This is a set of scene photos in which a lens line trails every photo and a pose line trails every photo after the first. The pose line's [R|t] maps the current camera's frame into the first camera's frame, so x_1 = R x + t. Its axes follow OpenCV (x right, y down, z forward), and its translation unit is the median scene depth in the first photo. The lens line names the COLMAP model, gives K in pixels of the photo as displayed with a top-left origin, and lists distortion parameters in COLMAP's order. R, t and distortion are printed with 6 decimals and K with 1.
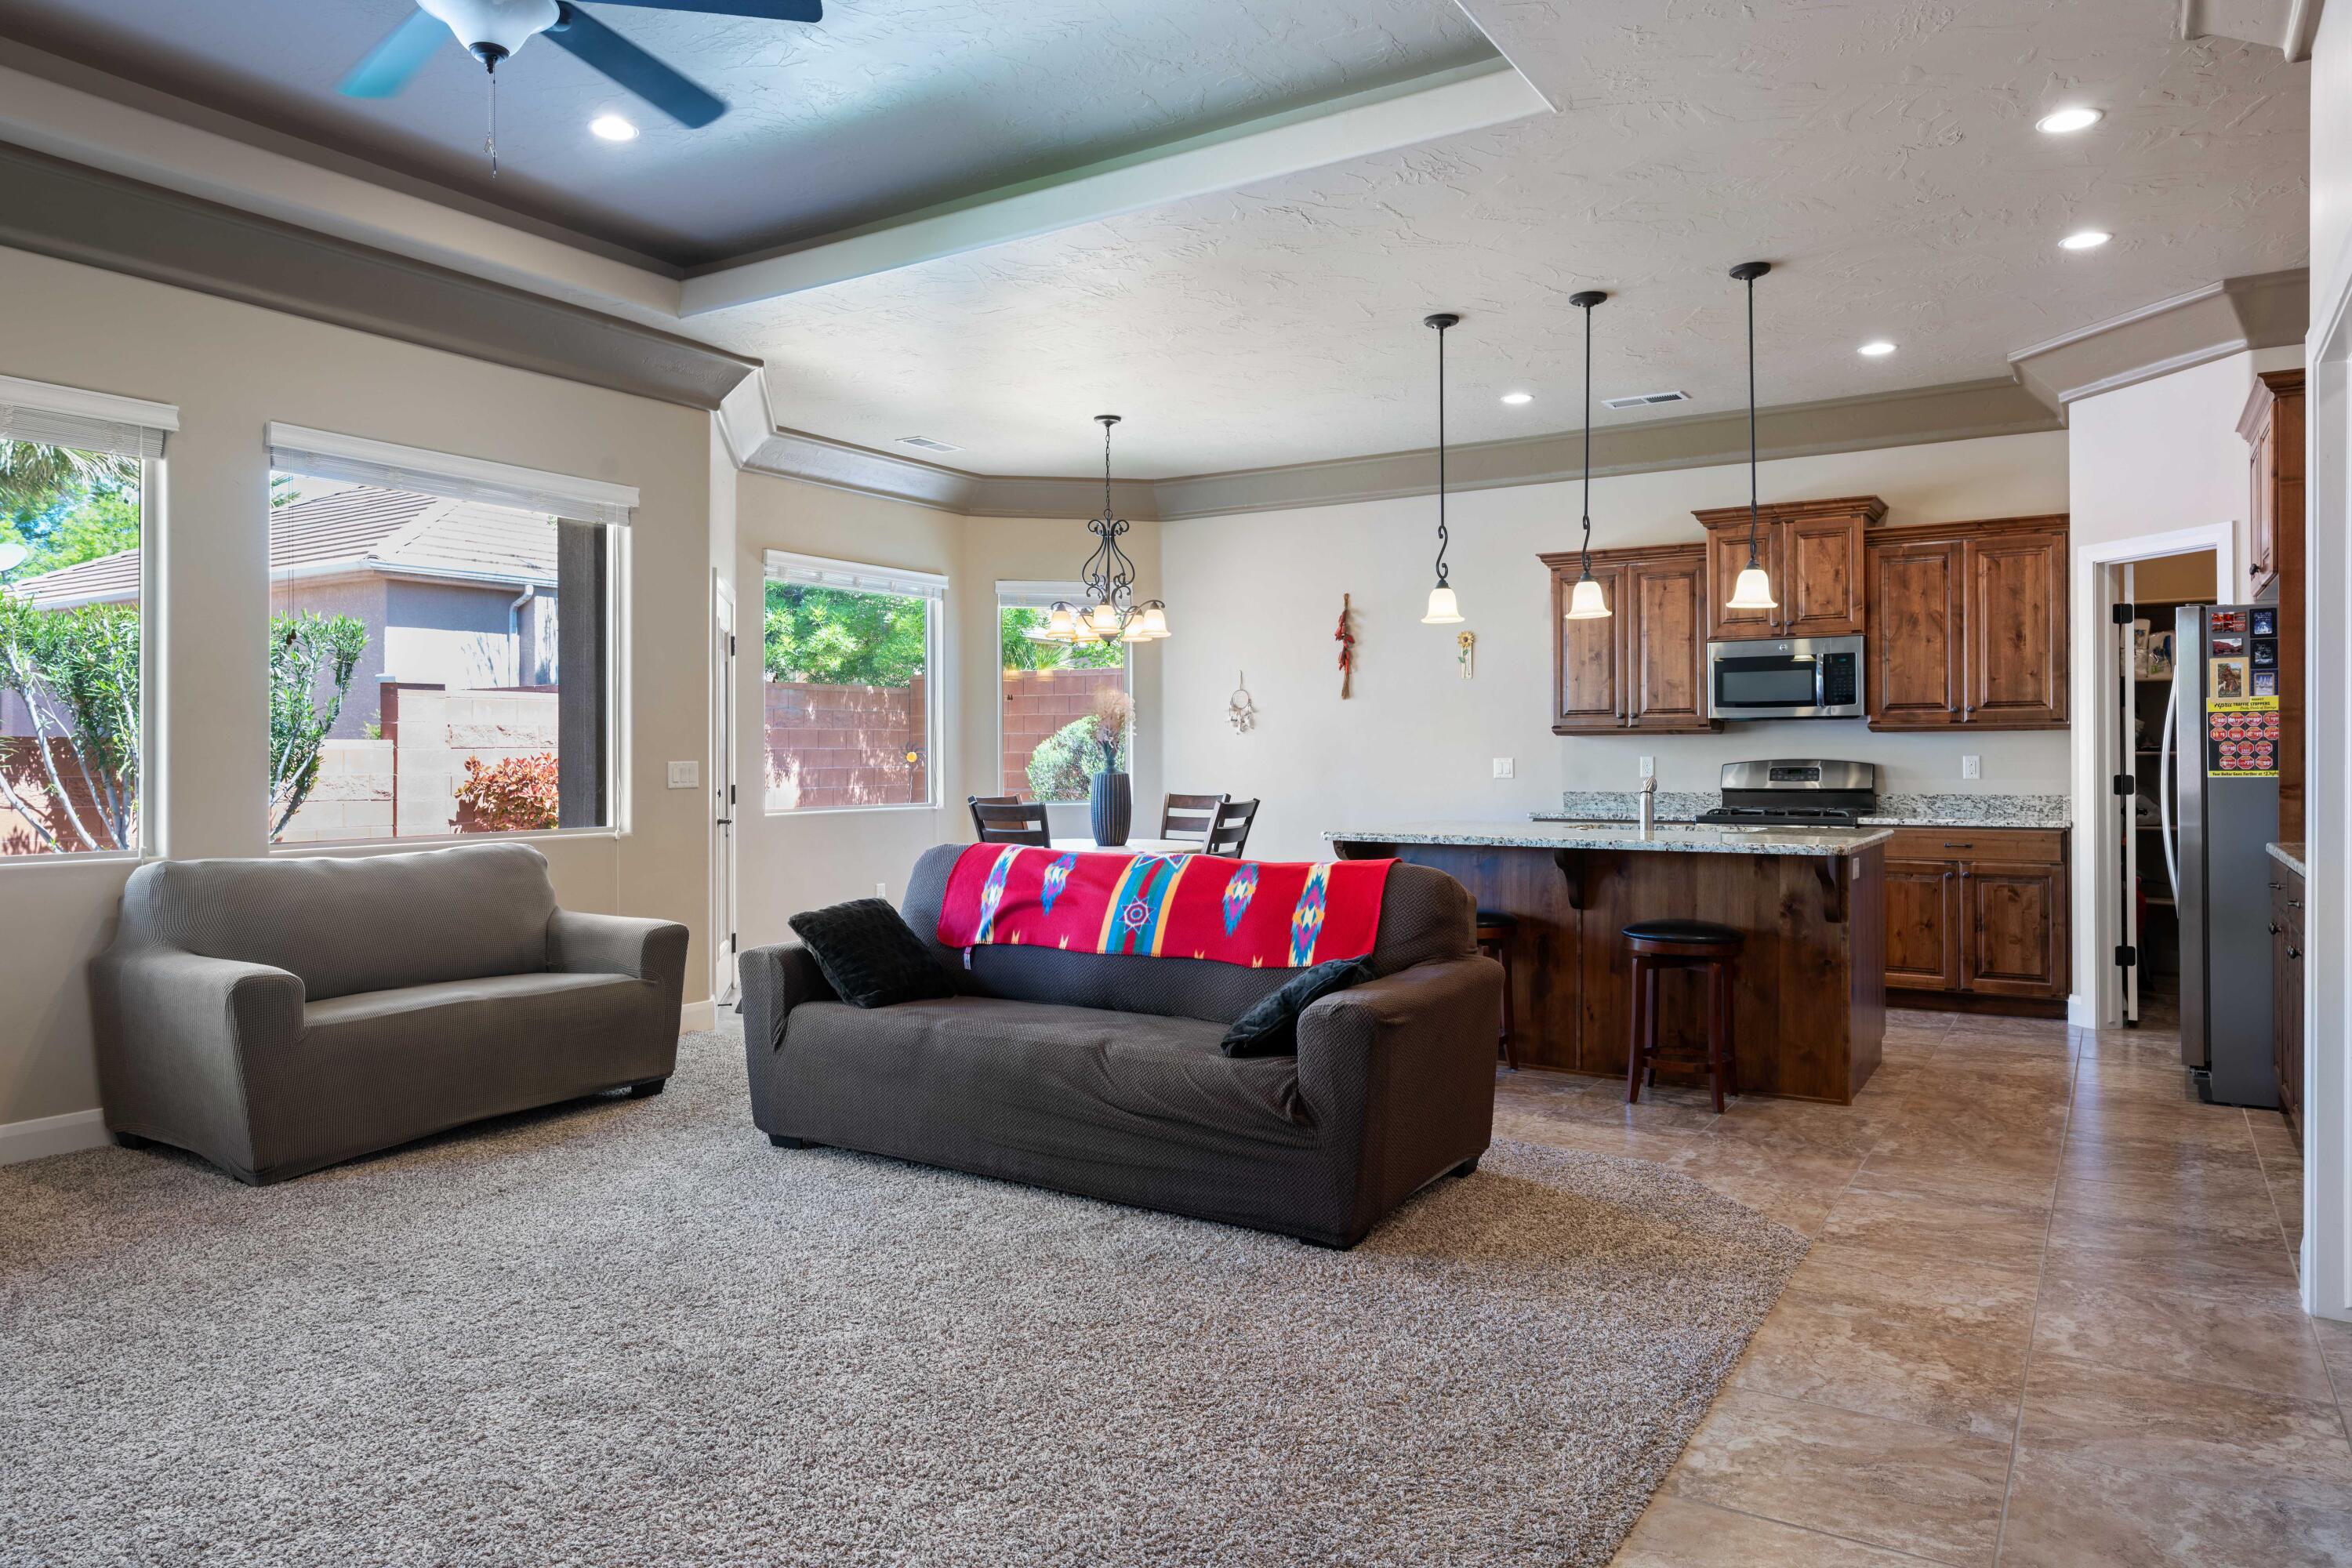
lens RADIAL K [[1498.3, 0, 1175.6], [0, 1498.3, 750.1], [0, 0, 1]] dist [-0.001382, 0.000748]
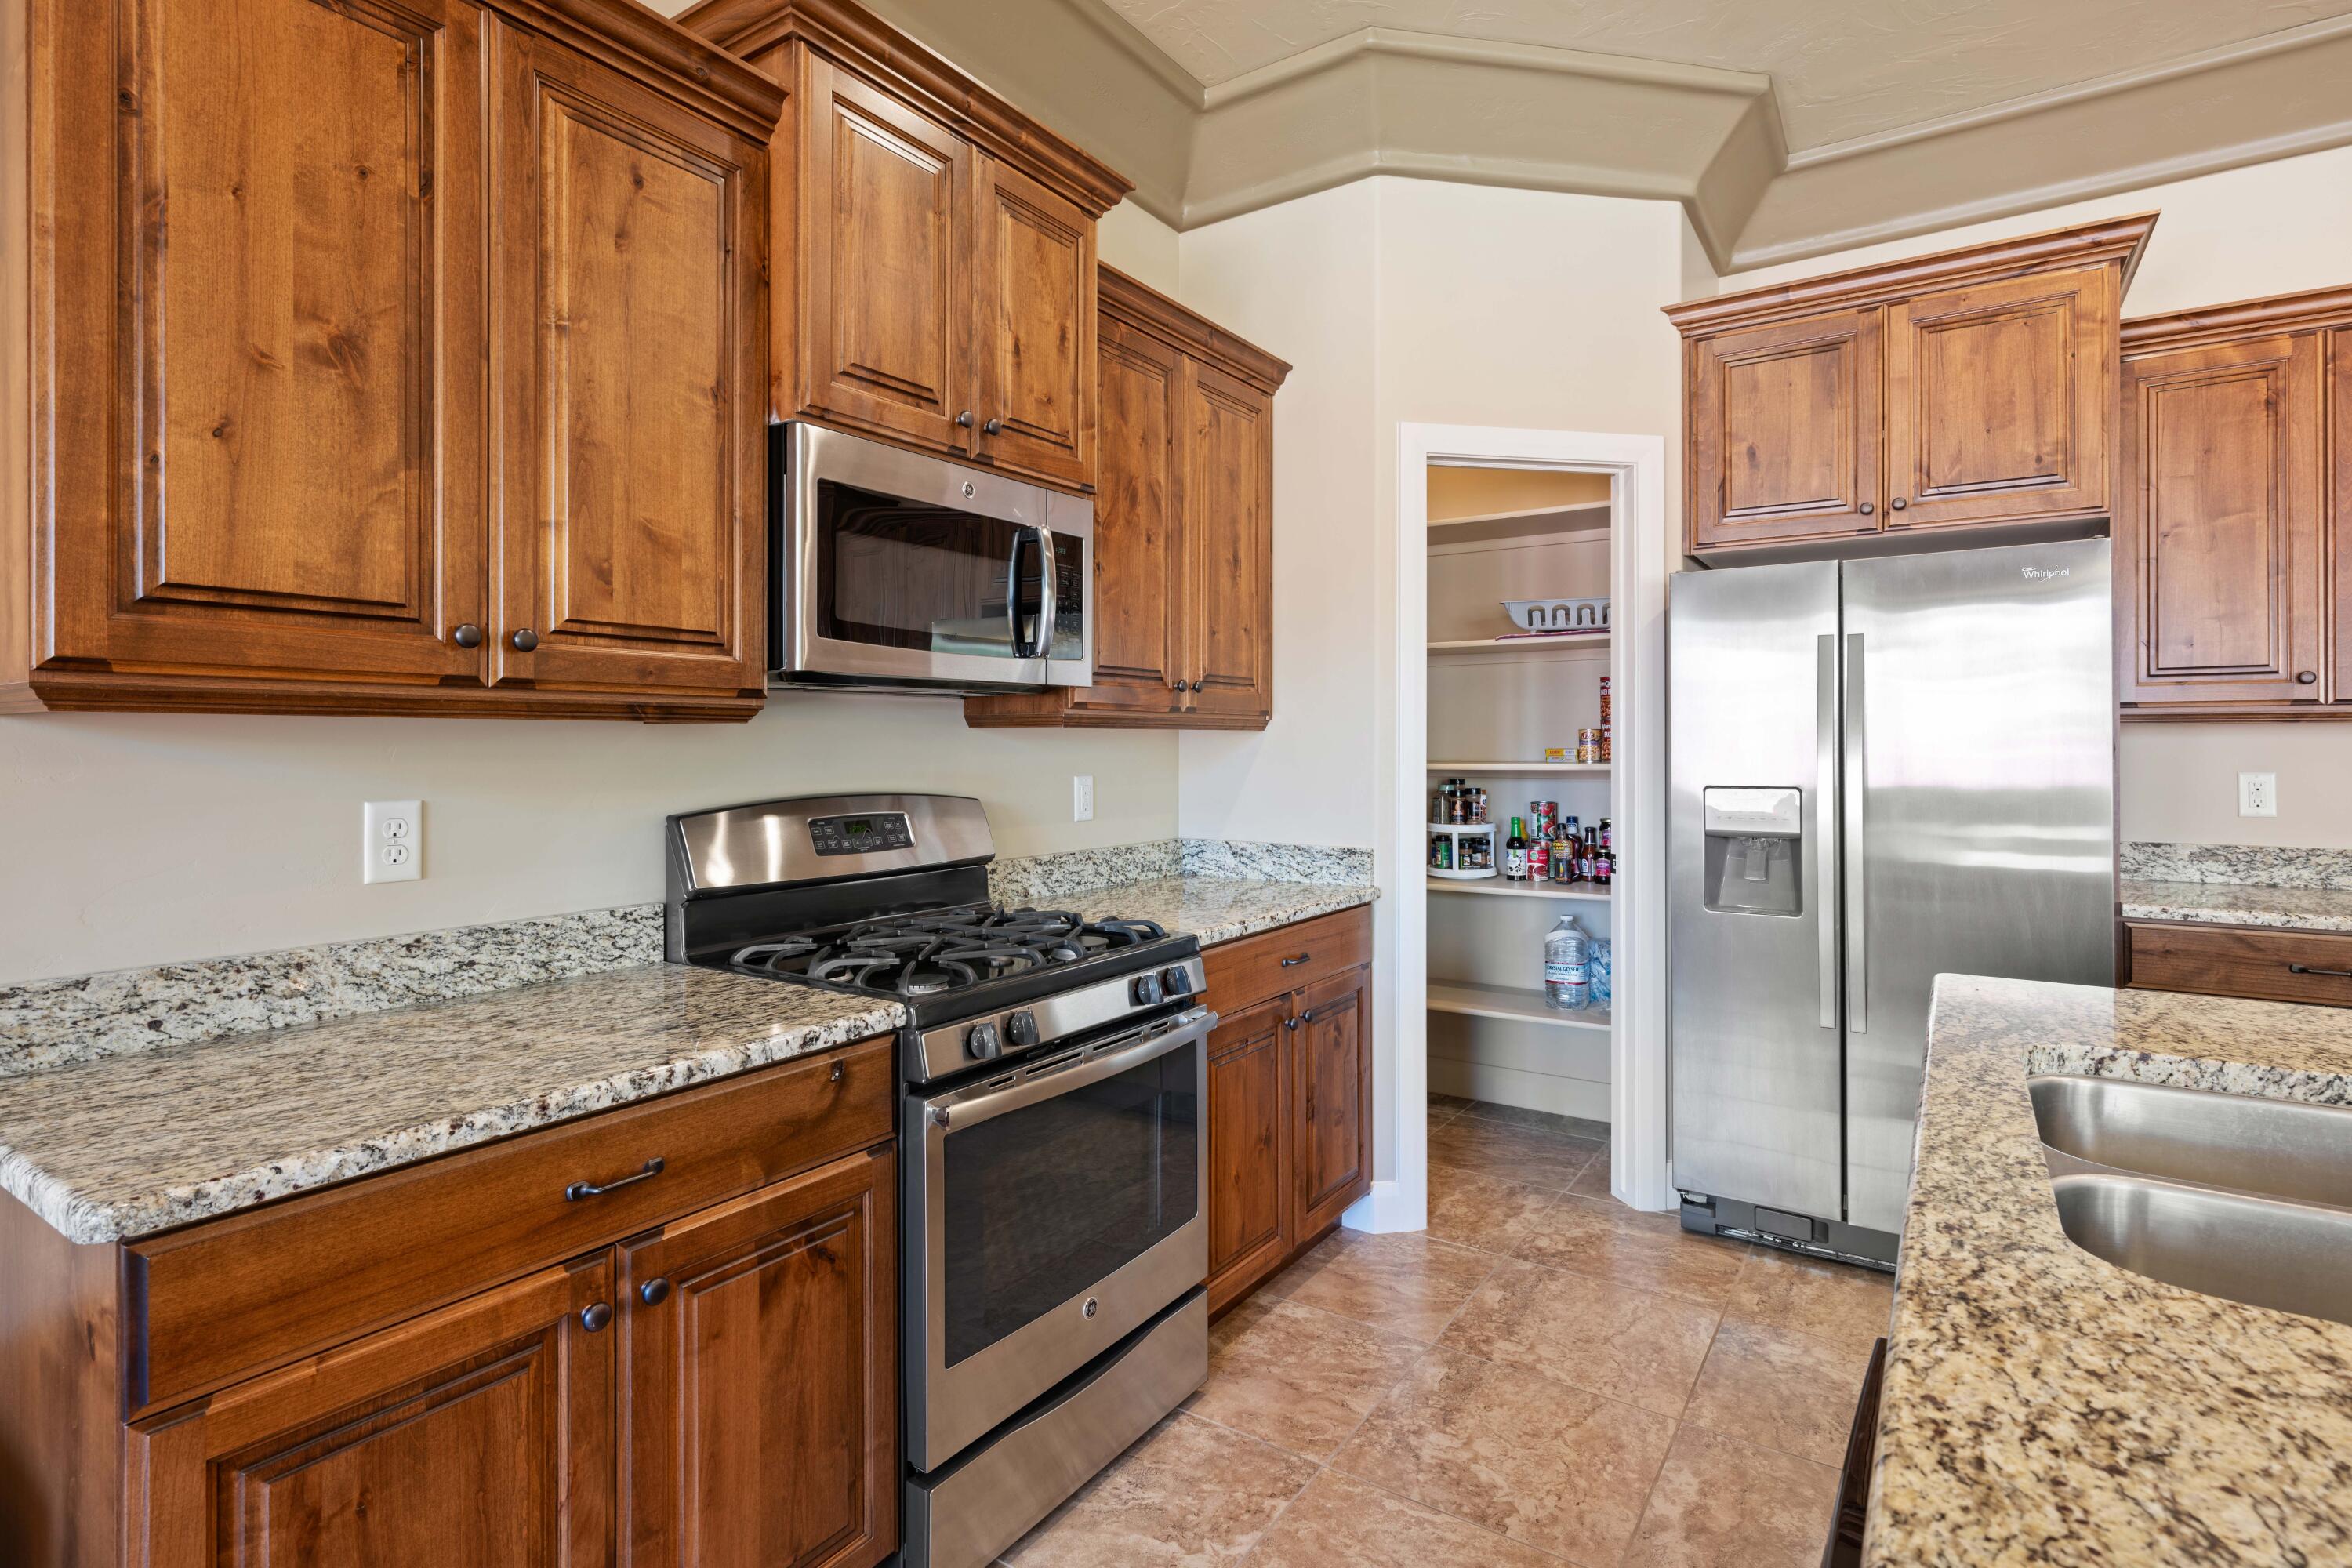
lens RADIAL K [[1153.1, 0, 1181.4], [0, 1153.1, 743.3], [0, 0, 1]] dist [0.002150, 0.000418]
pose [[0.034954, 0.005334, 0.999375, 0.130456], [-0.001100, 0.999985, -0.005299, -0.005593], [-0.999388, -0.000914, 0.034959, 0.956067]]
